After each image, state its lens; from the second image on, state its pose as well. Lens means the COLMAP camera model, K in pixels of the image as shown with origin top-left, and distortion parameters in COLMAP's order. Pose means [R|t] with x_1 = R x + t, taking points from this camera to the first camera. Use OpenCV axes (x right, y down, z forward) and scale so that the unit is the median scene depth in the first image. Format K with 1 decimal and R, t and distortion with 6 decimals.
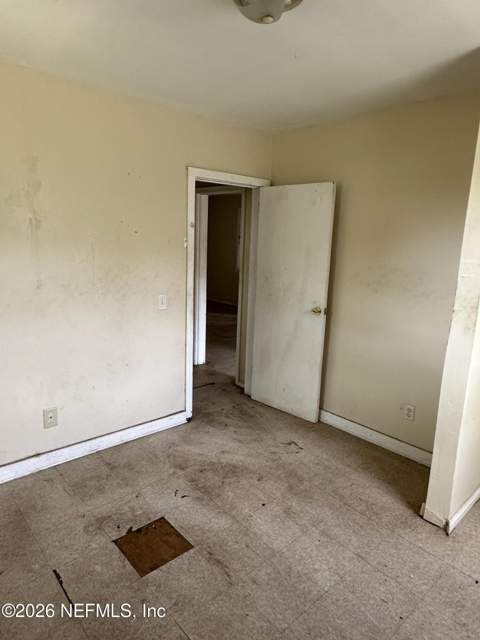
lens RADIAL K [[404.2, 0, 238.9], [0, 404.2, 322.6], [0, 0, 1]] dist [-0.002756, 0.001710]
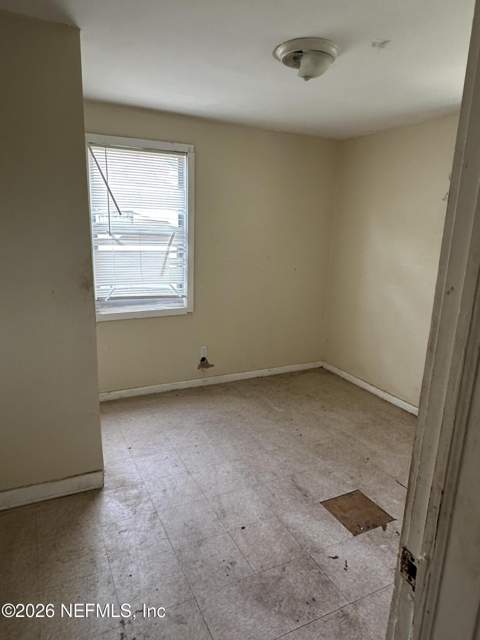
lens RADIAL K [[404.2, 0, 238.8], [0, 404.2, 319.7], [0, 0, 1]] dist [-0.002756, 0.001710]
pose [[-0.962435, -0.118970, 0.244060, -0.096441], [-0.006420, 0.908610, 0.417596, -0.354937], [-0.271436, 0.400342, -0.875242, 1.652751]]
